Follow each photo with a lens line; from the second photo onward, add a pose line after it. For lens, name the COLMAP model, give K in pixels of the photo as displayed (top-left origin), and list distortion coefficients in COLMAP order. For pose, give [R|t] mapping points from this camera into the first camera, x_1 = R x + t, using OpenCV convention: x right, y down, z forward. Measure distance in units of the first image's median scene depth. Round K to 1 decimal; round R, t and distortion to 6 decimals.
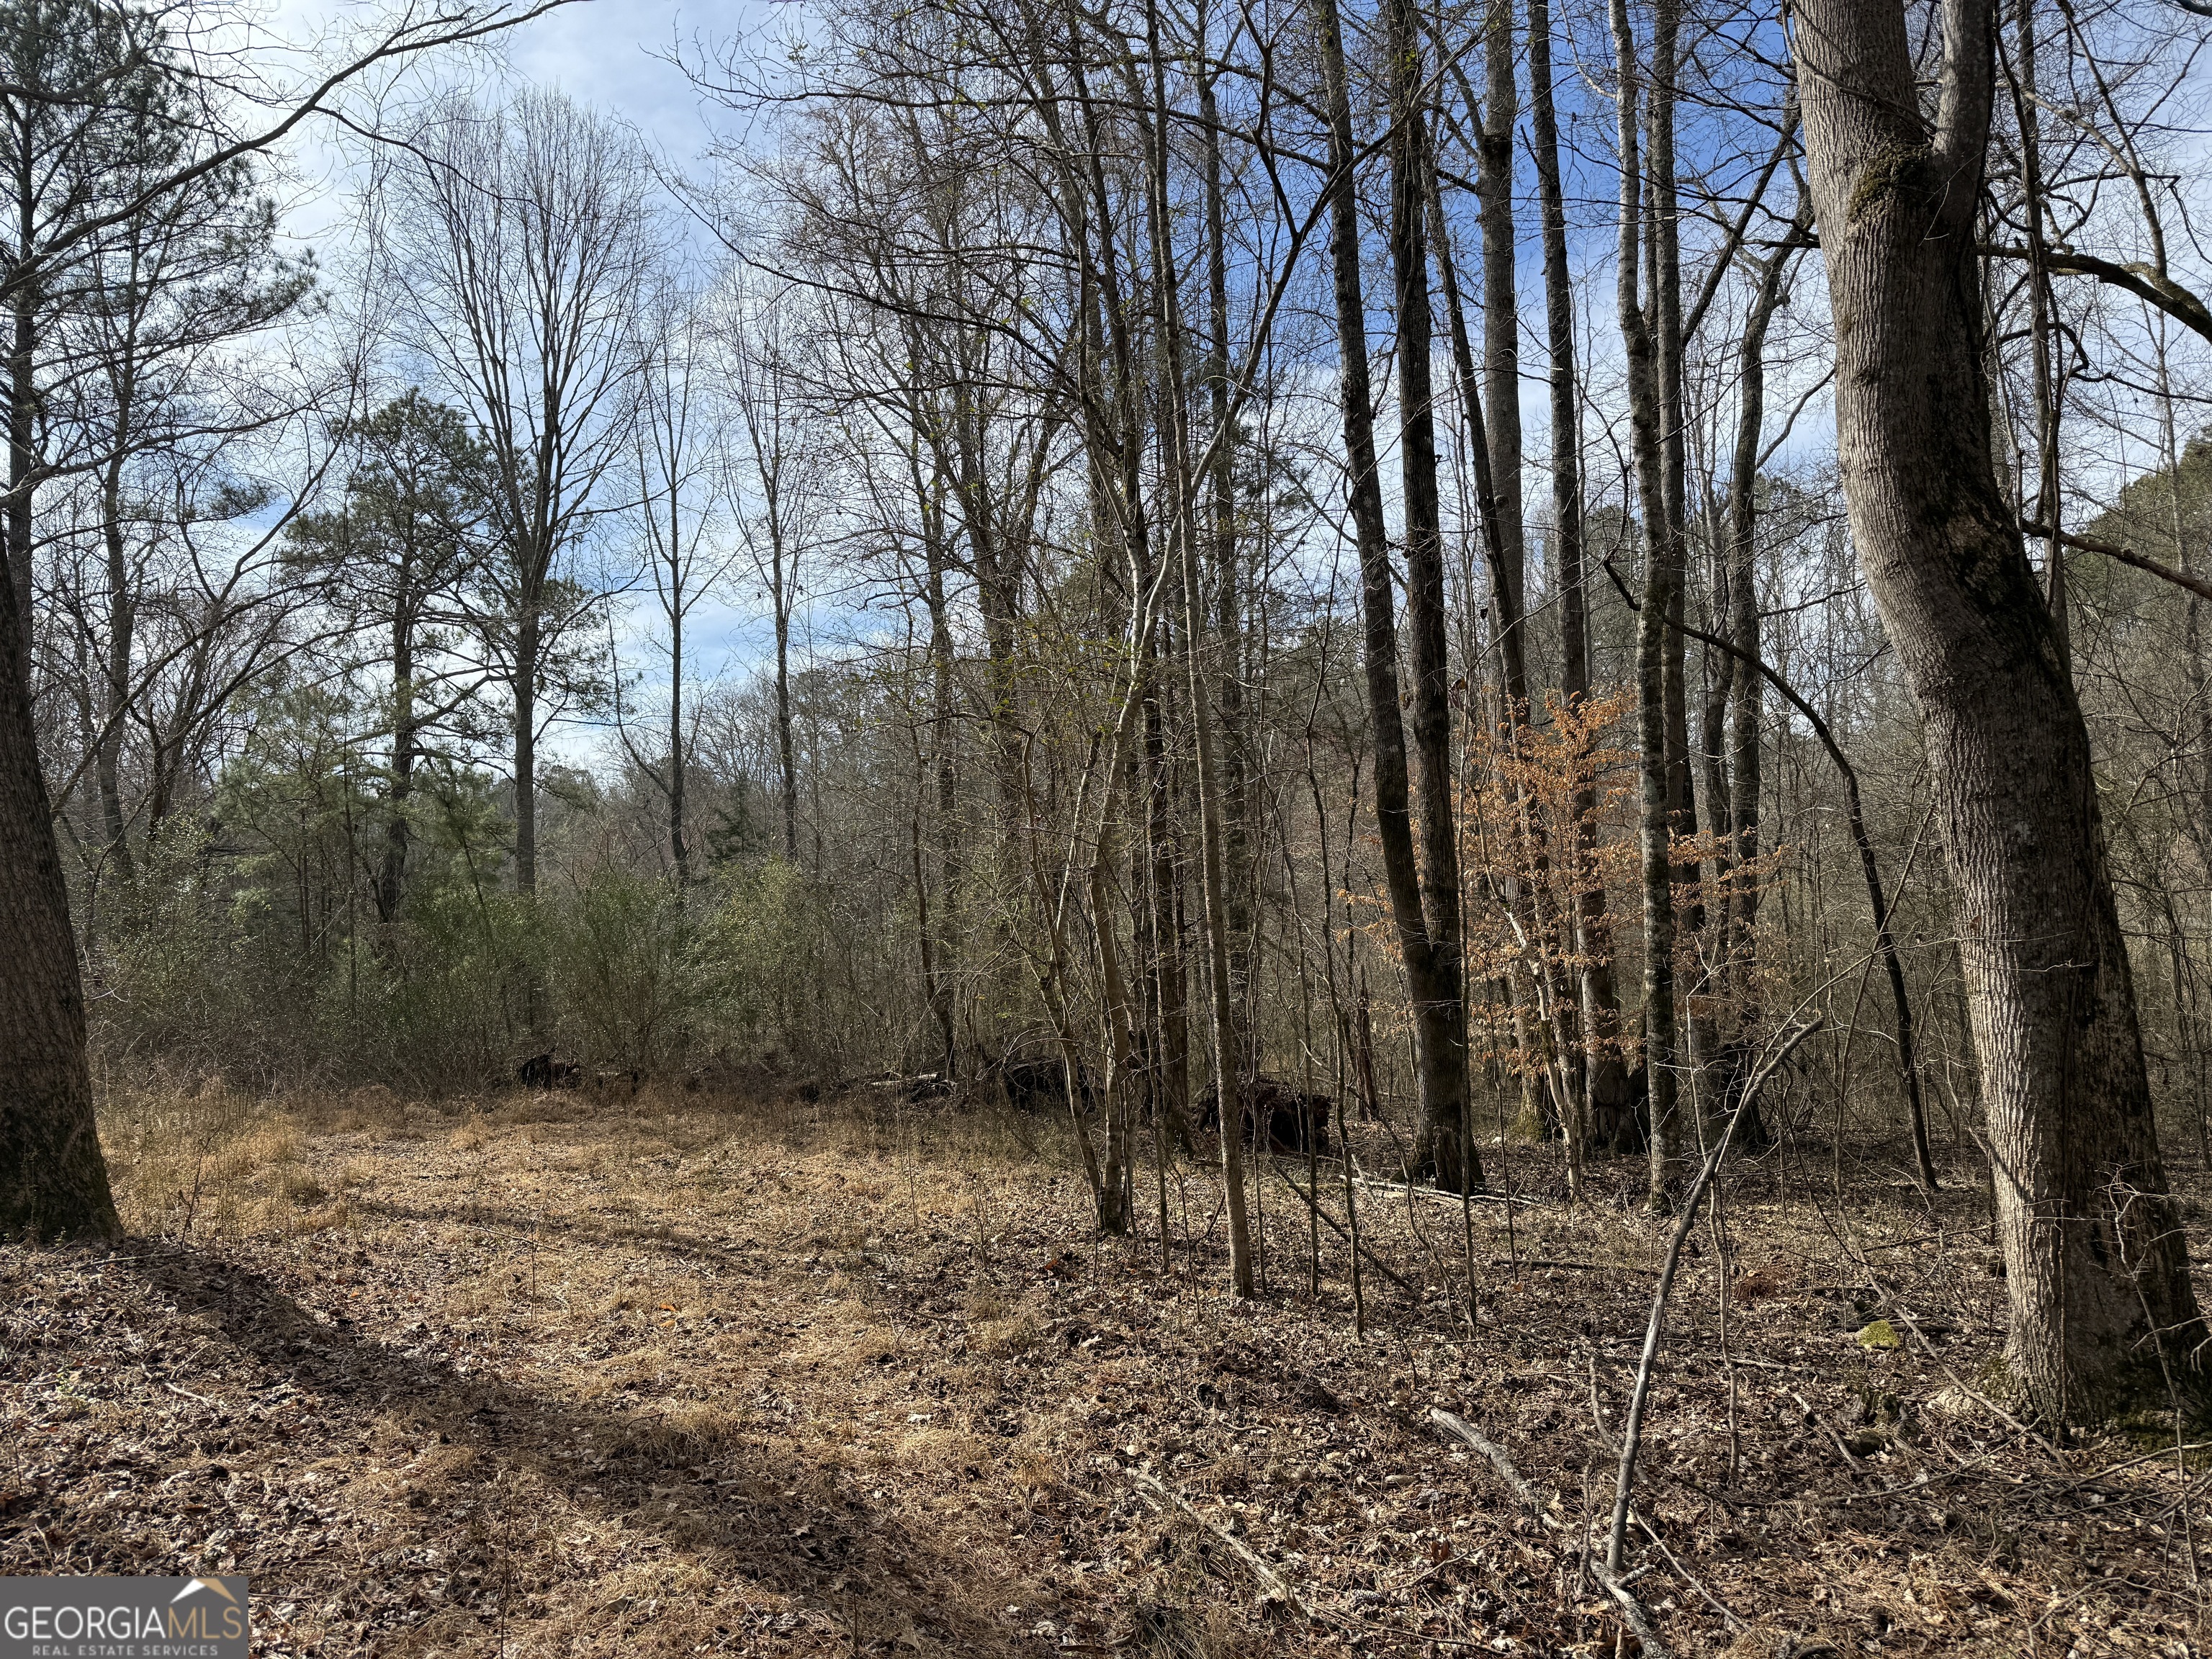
lens RADIAL K [[1768.7, 0, 1106.0], [0, 1768.7, 829.5], [0, 0, 1]] dist [0.067542, -0.000992]
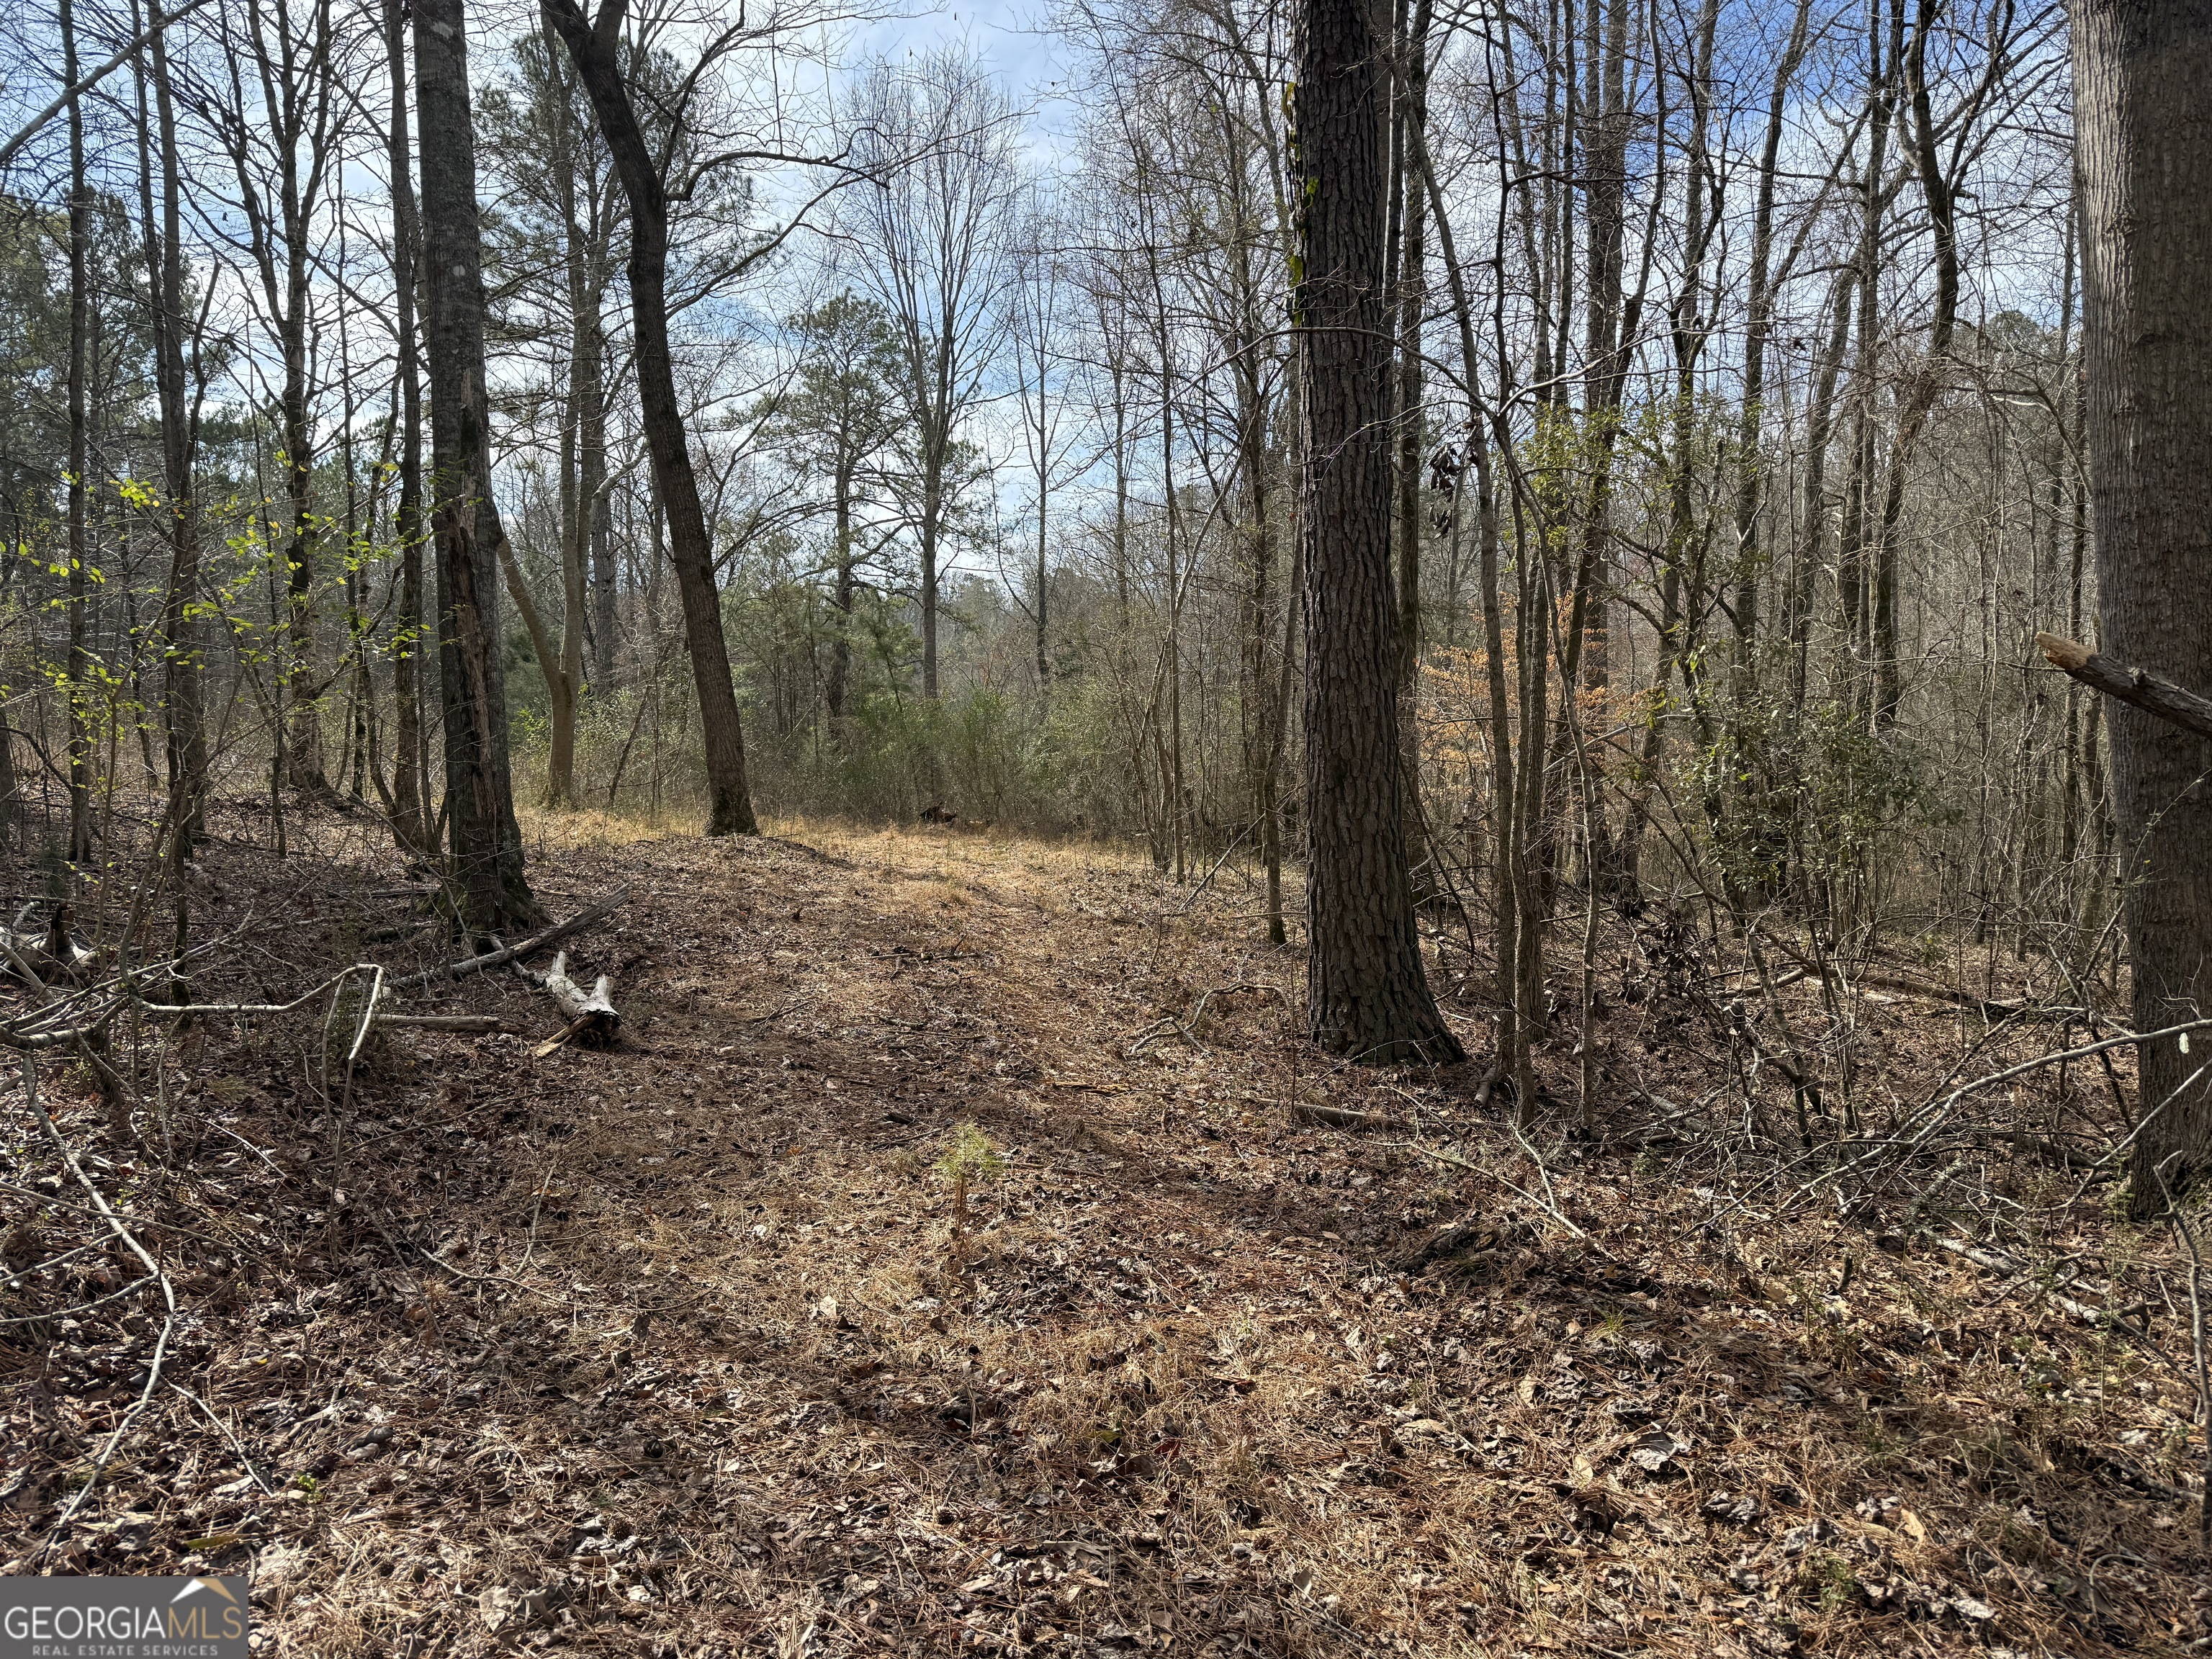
lens RADIAL K [[1768.7, 0, 1106.0], [0, 1768.7, 829.5], [0, 0, 1]] dist [0.067542, -0.000992]
pose [[0.974607, 0.027093, -0.222278, 0.086553], [-0.000977, 0.993158, 0.116771, -0.017046], [0.223921, -0.113588, 0.967966, -0.233363]]
